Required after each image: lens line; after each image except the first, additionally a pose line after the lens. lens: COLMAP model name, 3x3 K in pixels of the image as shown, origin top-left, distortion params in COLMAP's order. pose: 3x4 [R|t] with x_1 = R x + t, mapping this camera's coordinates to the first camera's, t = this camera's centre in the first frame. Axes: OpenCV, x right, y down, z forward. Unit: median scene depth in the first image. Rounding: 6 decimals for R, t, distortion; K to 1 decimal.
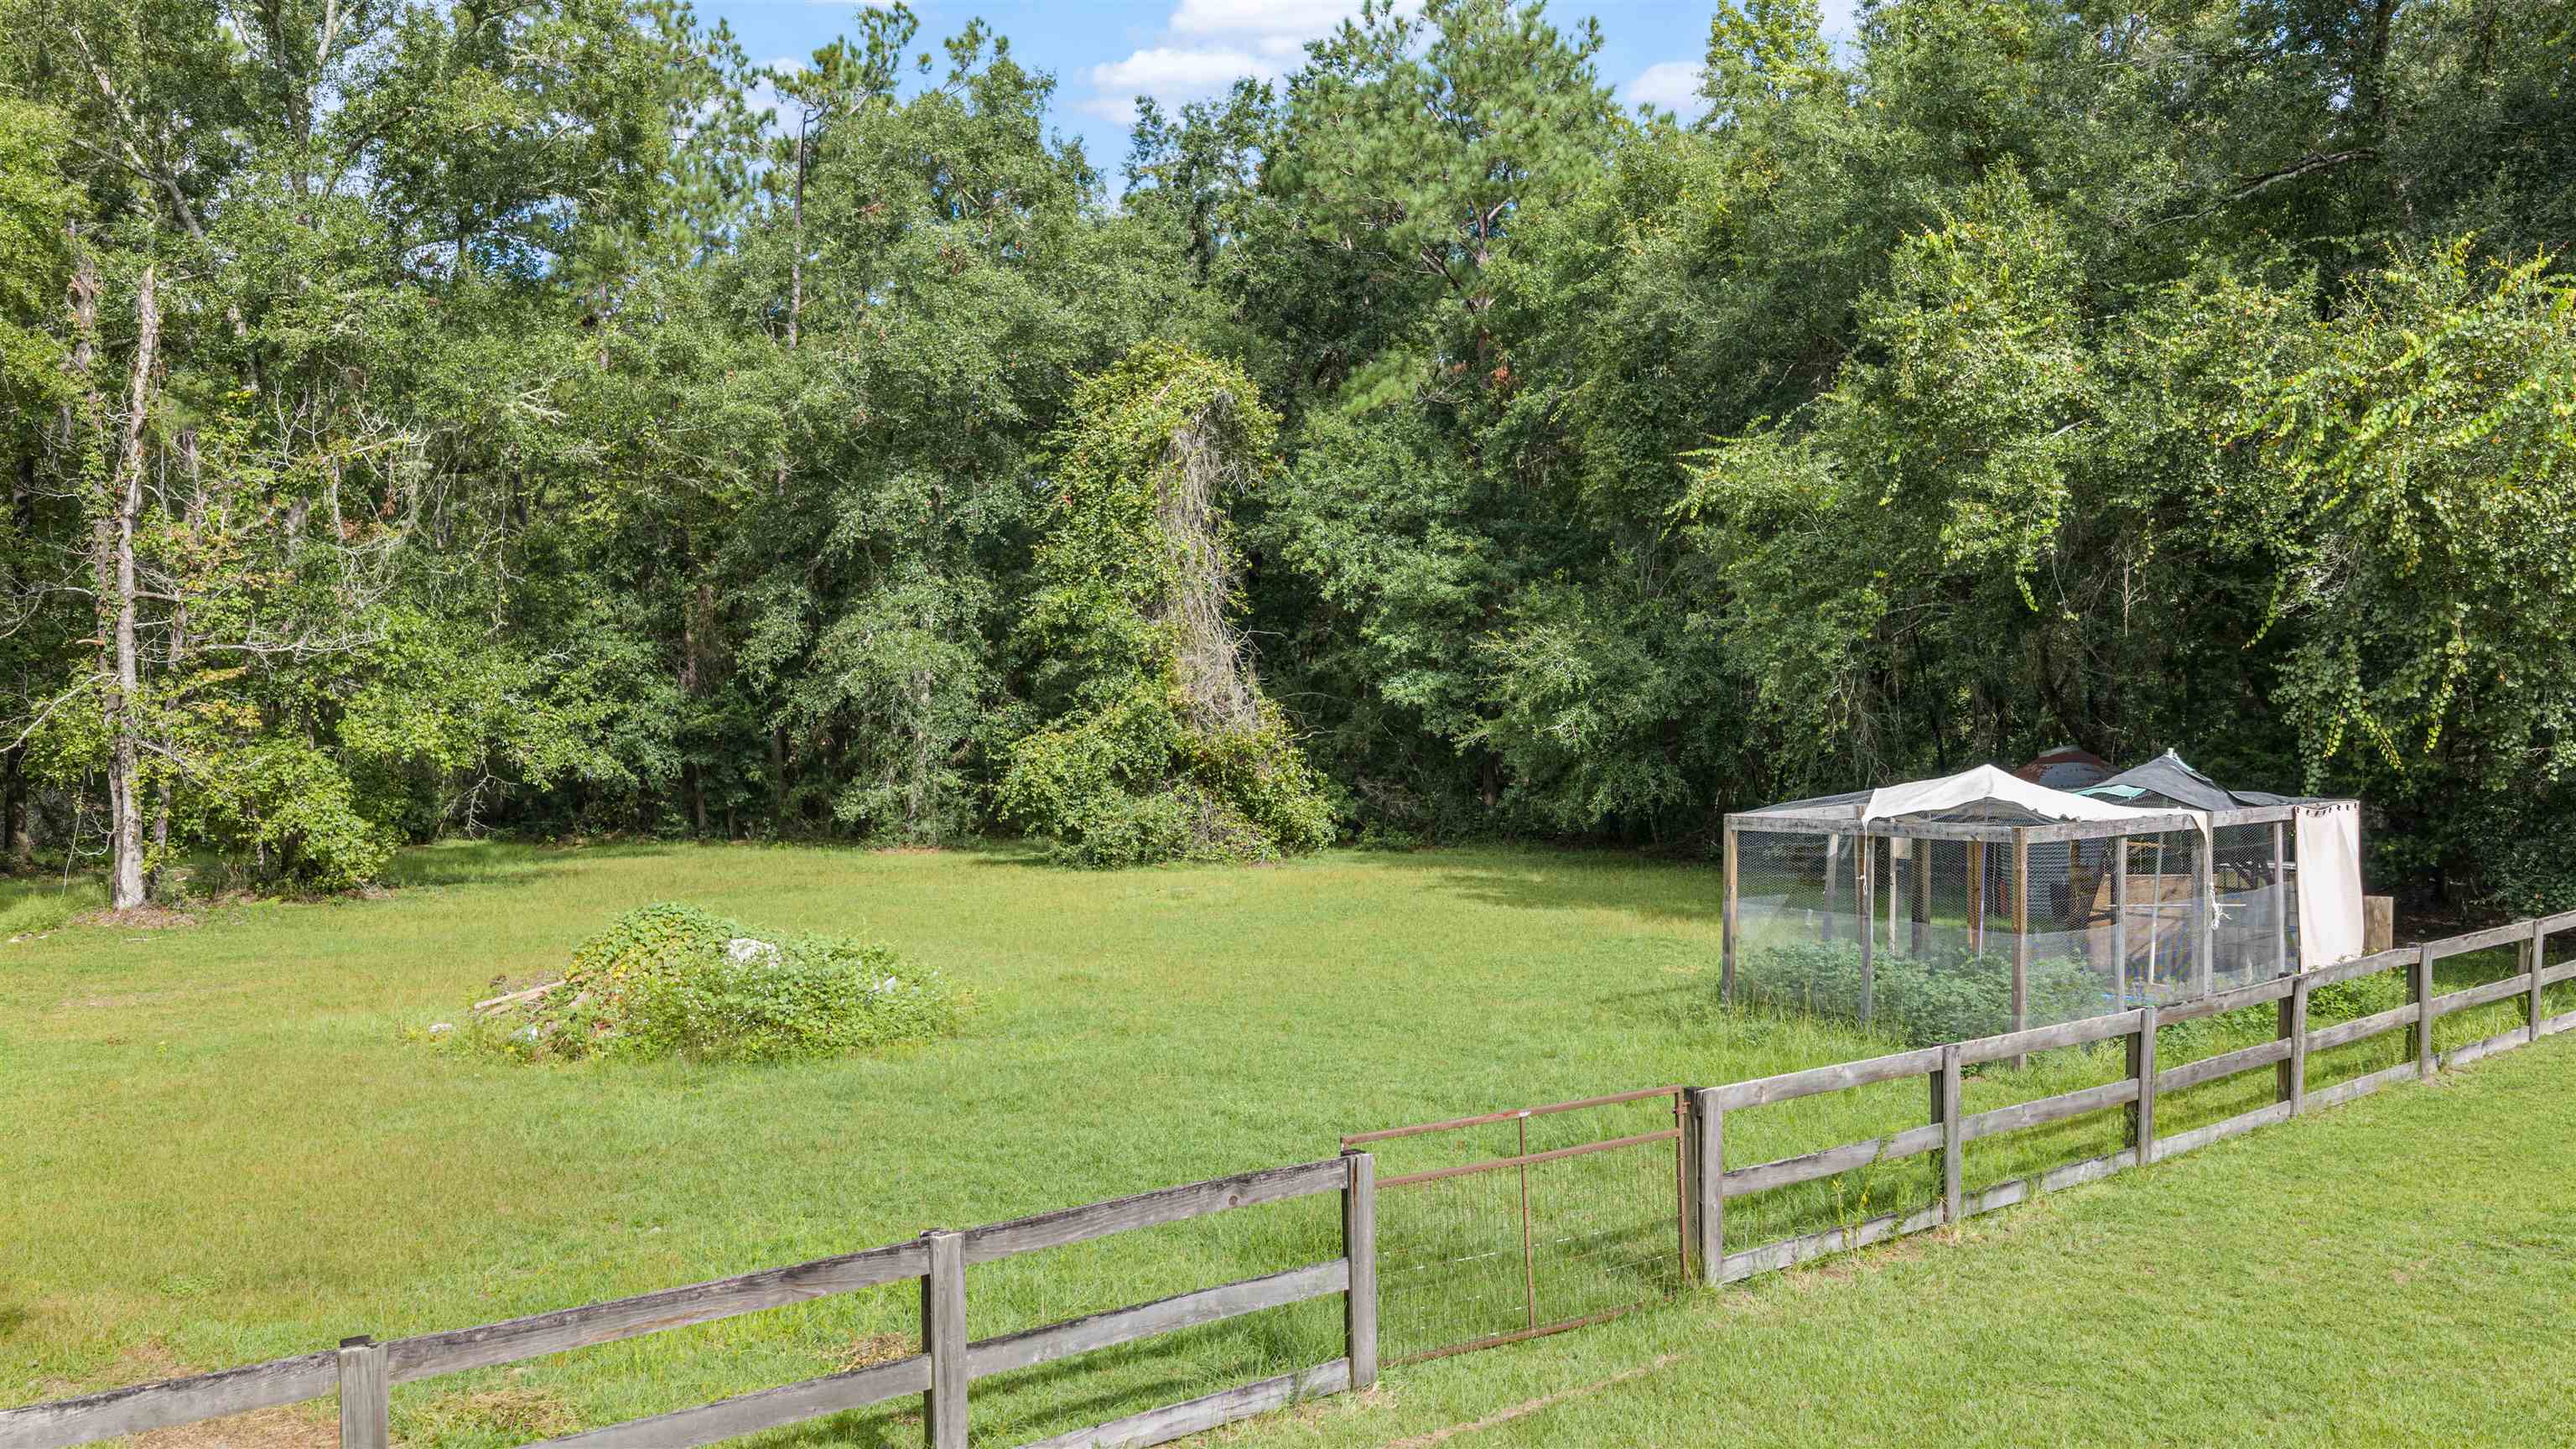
lens RADIAL K [[2114.6, 0, 1280.0], [0, 2114.6, 725.1], [0, 0, 1]] dist [0.014569, -0.035964]
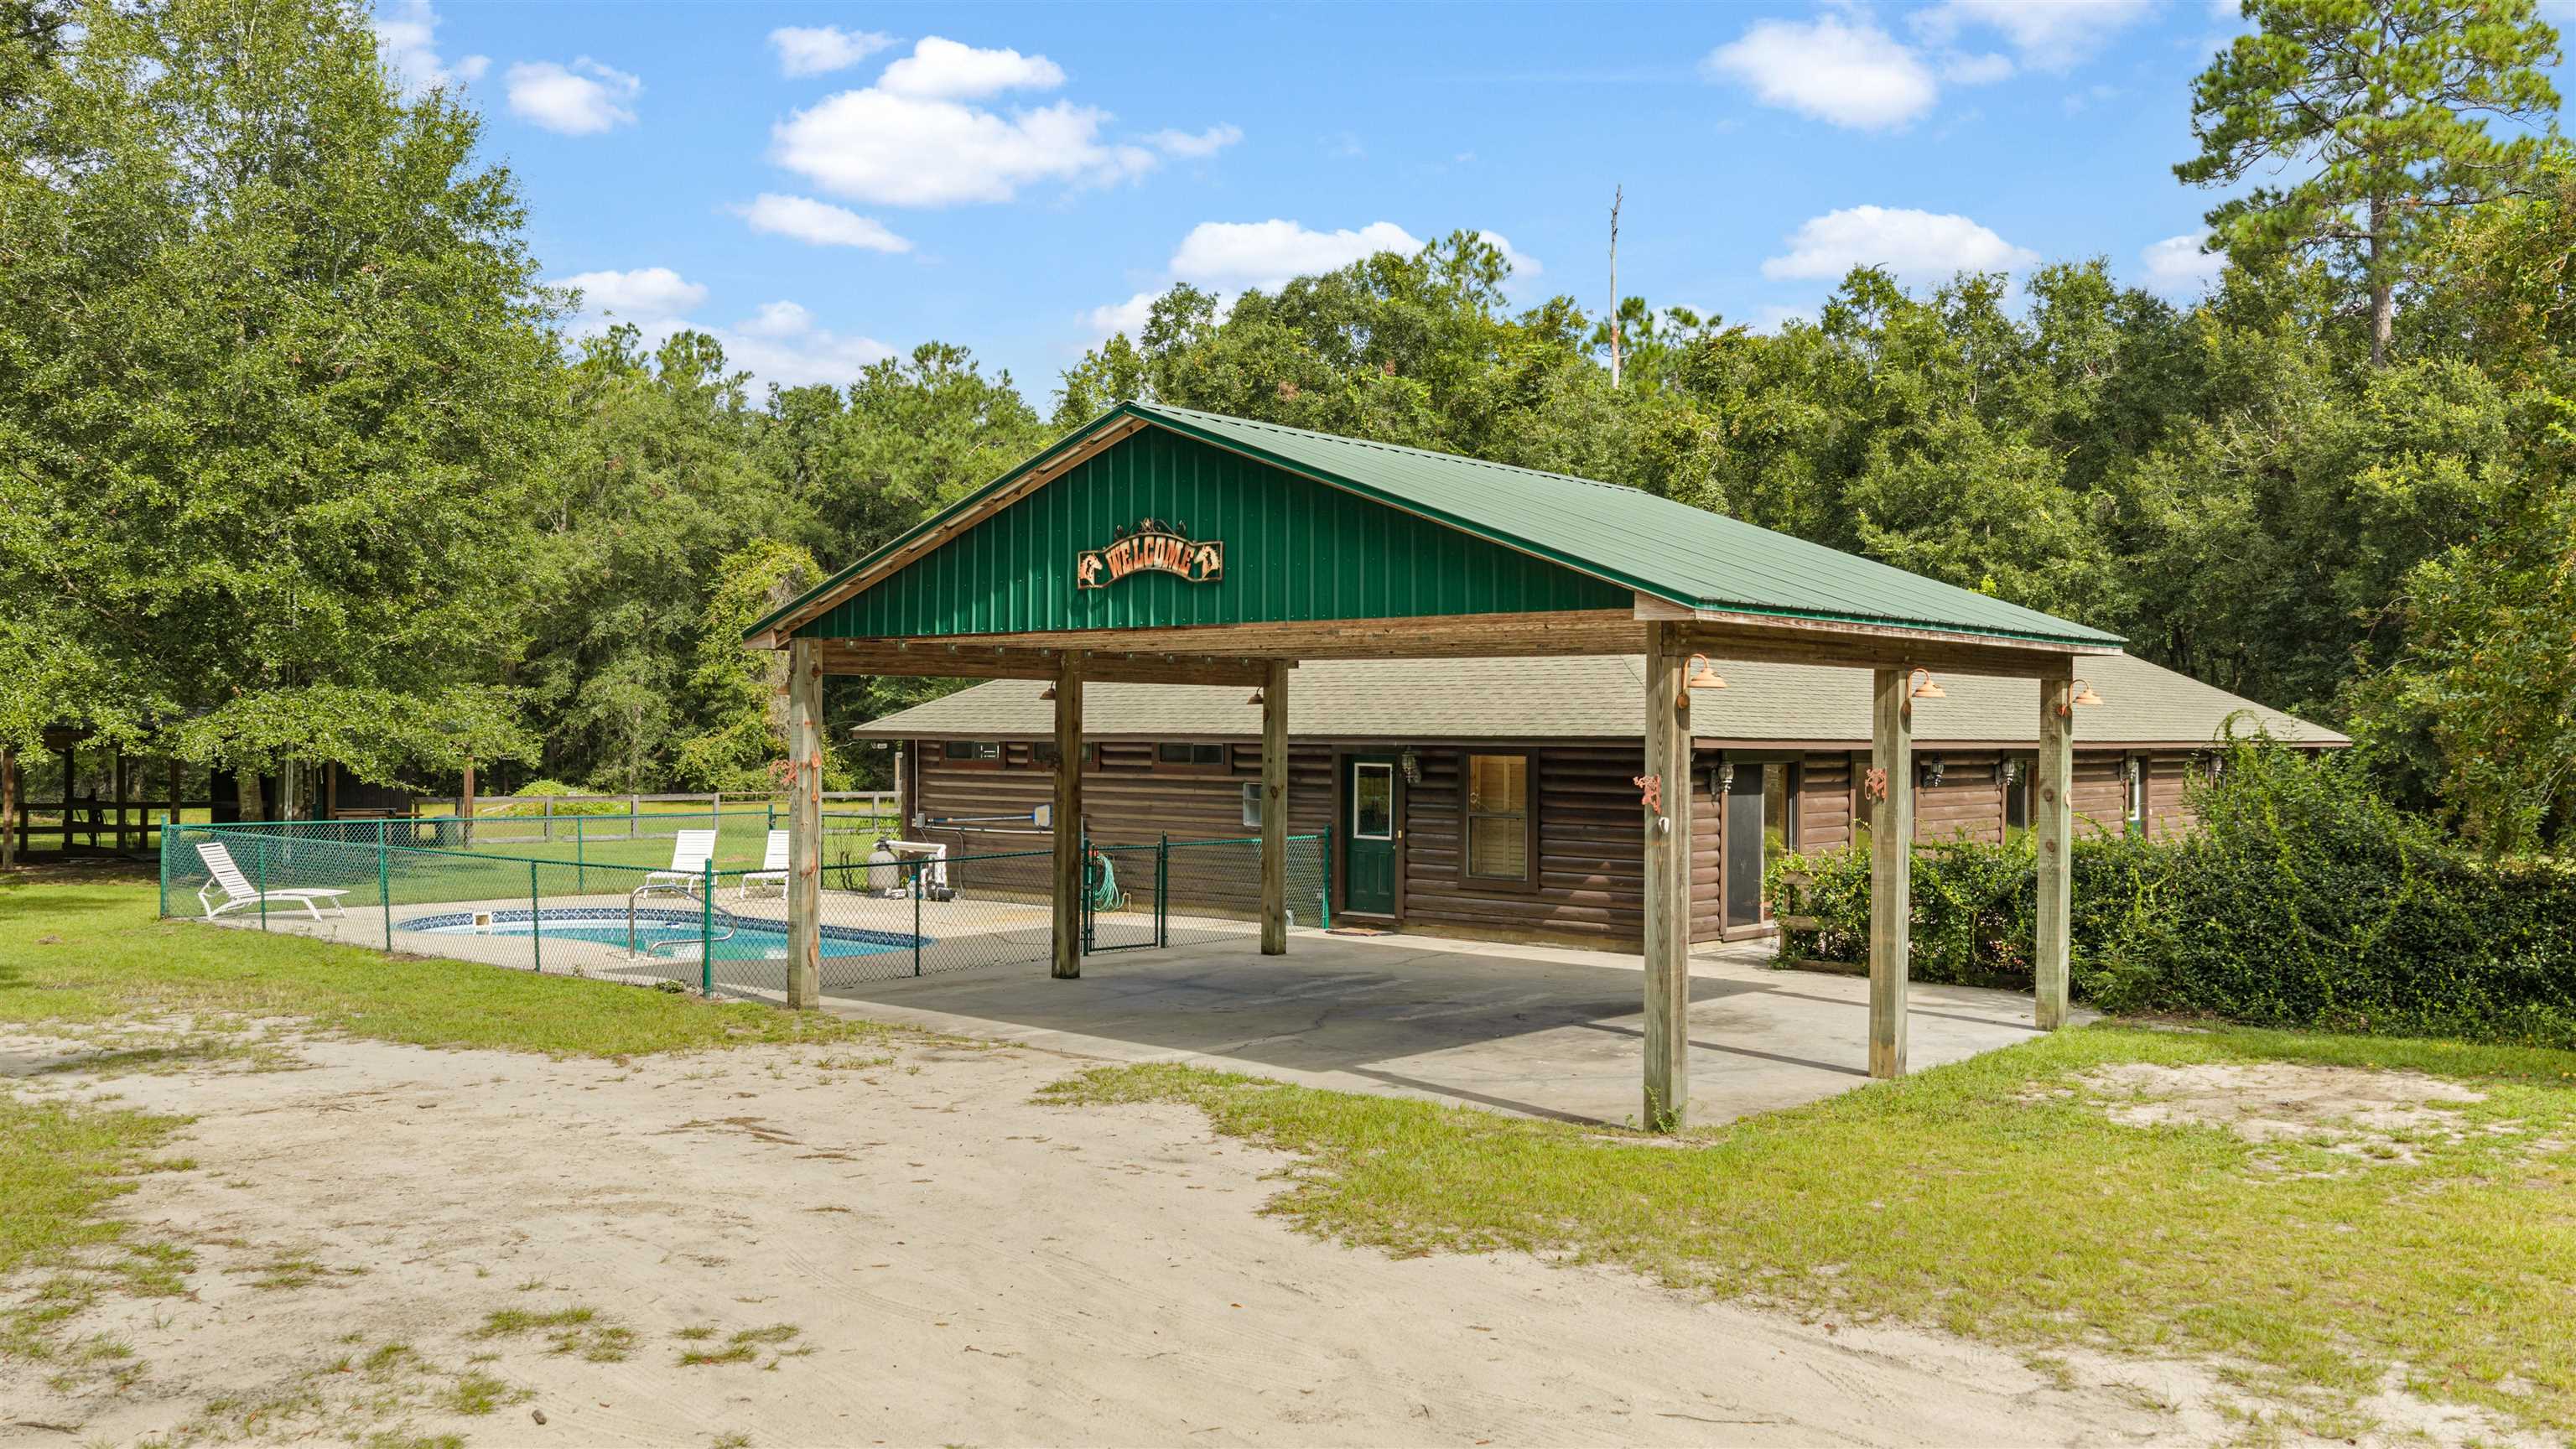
lens RADIAL K [[2114.6, 0, 1284.2], [0, 2114.6, 738.9], [0, 0, 1]] dist [0.014569, -0.035964]
pose [[0.991544, 0.015740, 0.128812, 0.165198], [-0.013368, 0.999725, -0.019262, 0.033261], [-0.129080, 0.017377, 0.991482, -0.972724]]
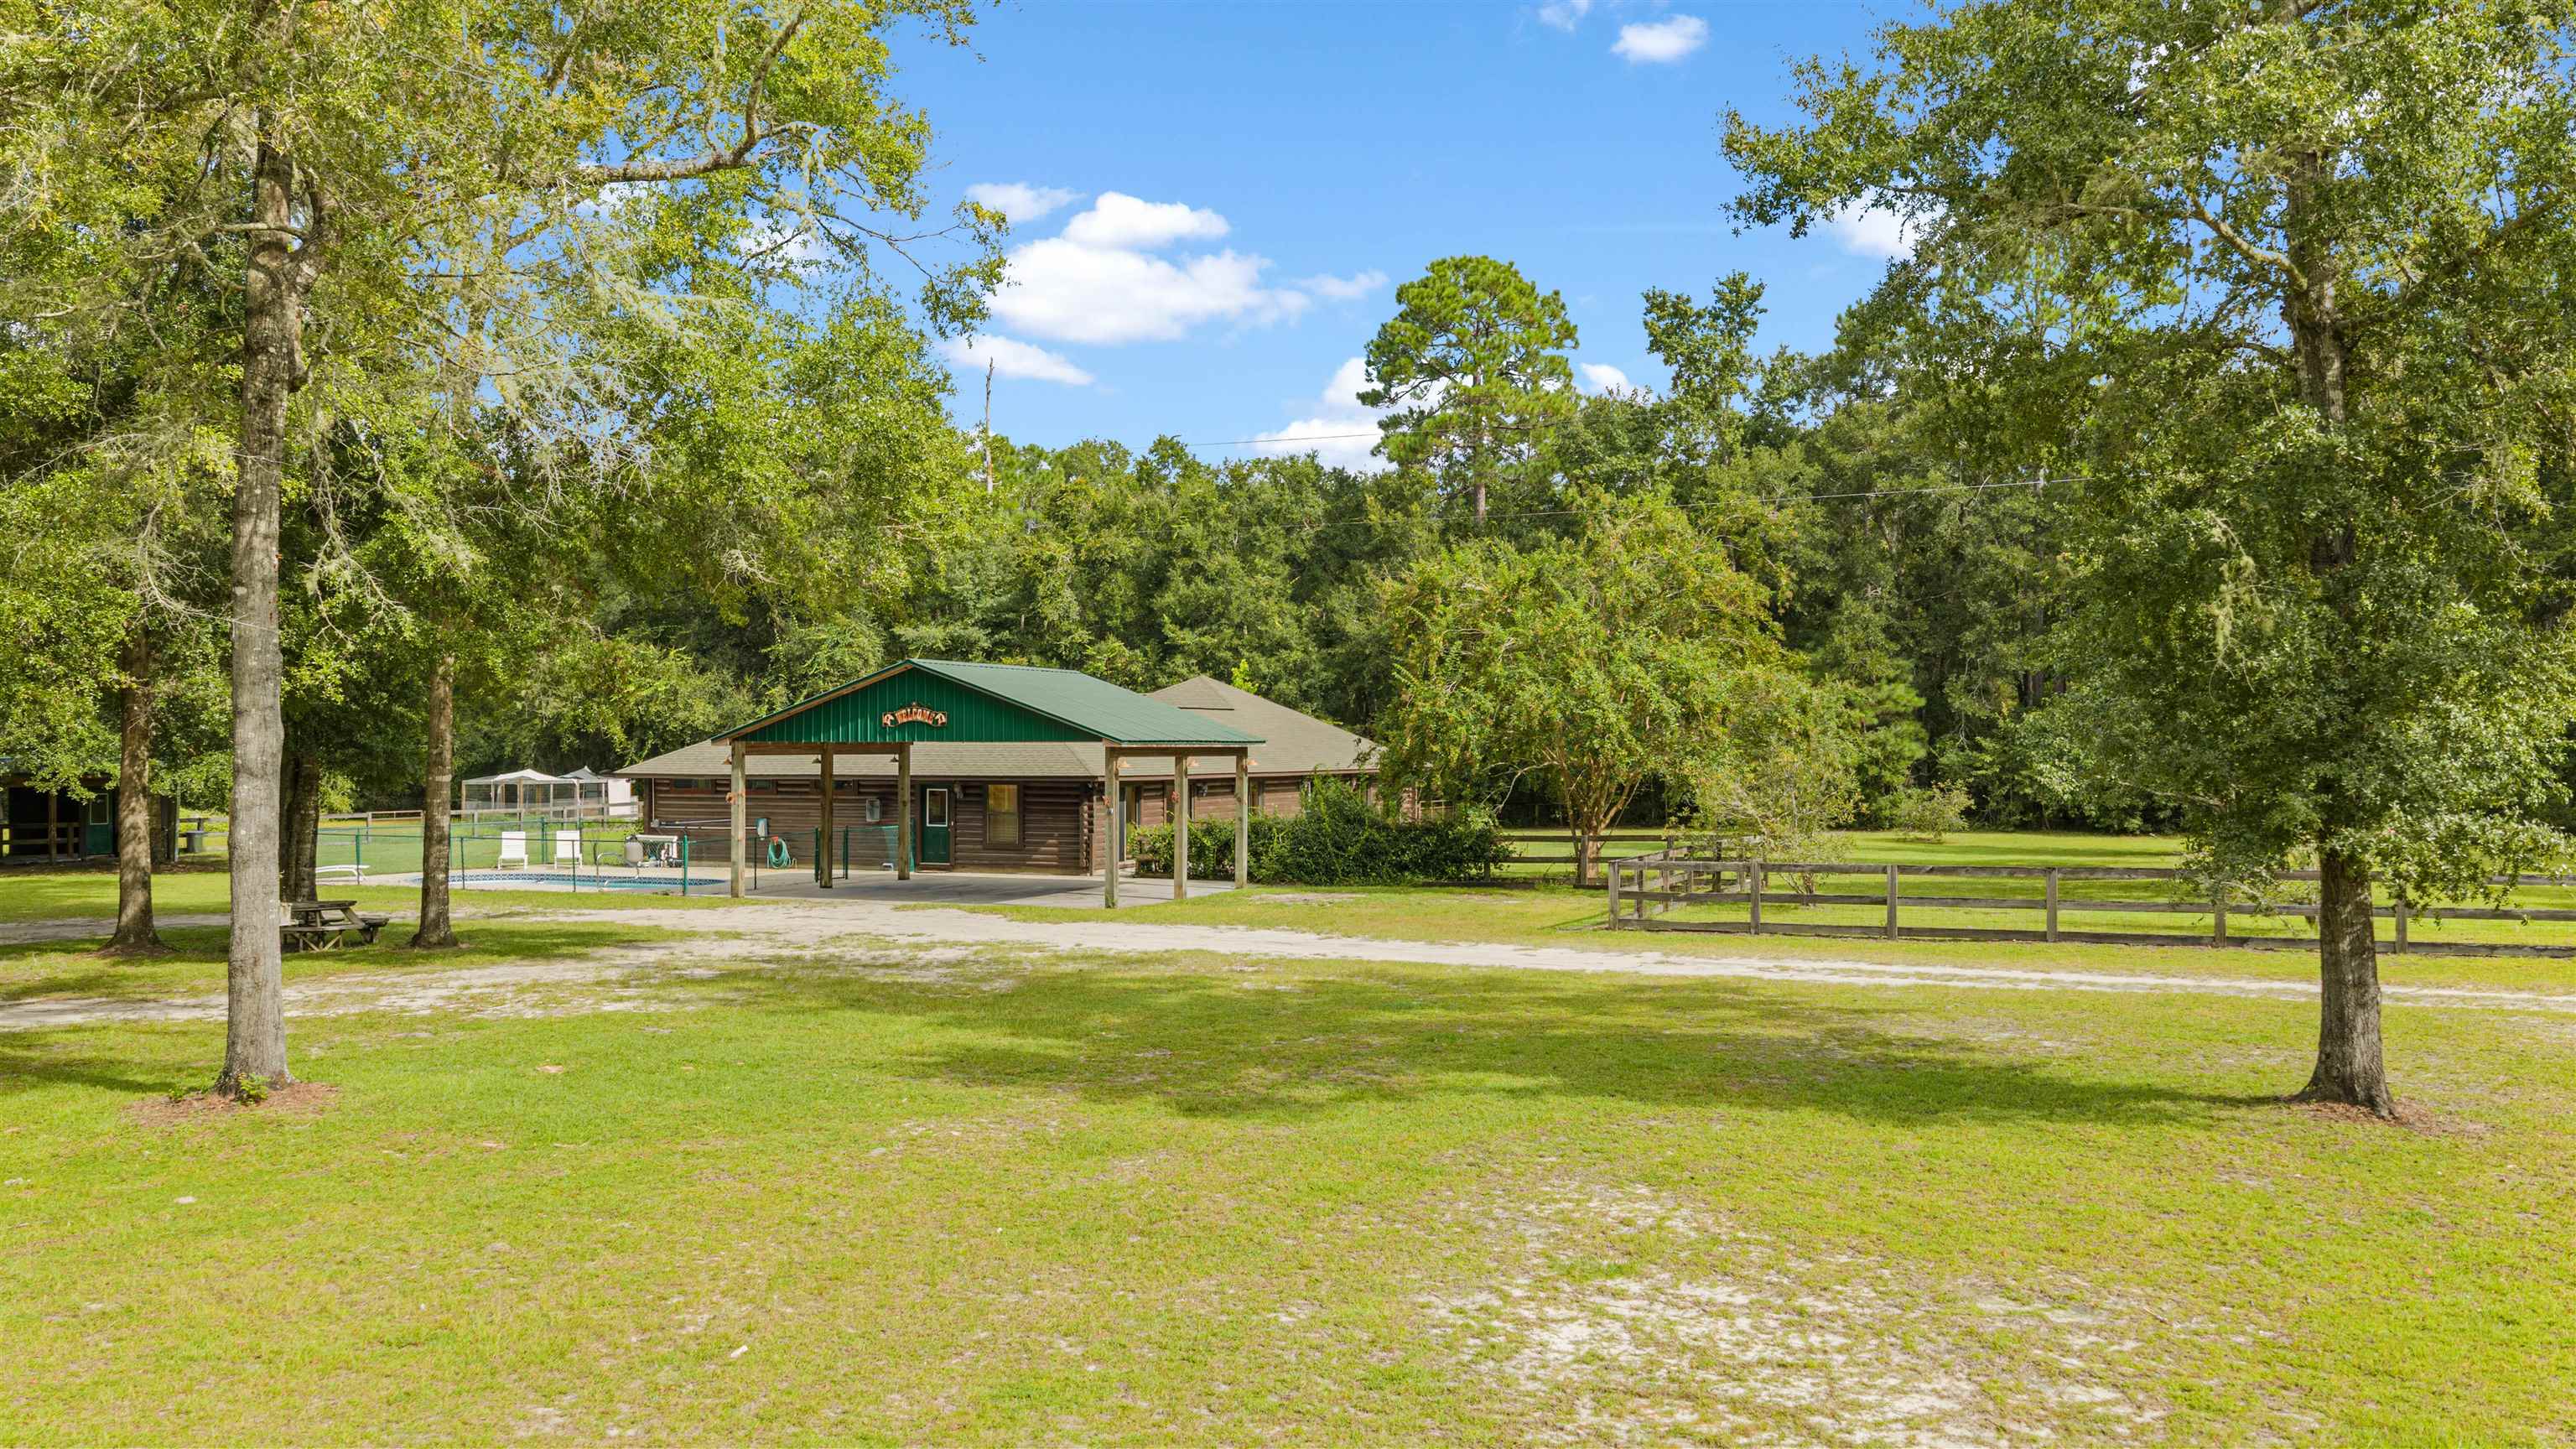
lens RADIAL K [[2114.6, 0, 1296.0], [0, 2114.6, 721.7], [0, 0, 1]] dist [0.014569, -0.035964]
pose [[0.896466, 0.015305, 0.442849, -0.077218], [0.000006, 0.999403, -0.034551, 0.031751], [-0.443113, 0.030976, 0.895930, -1.542033]]
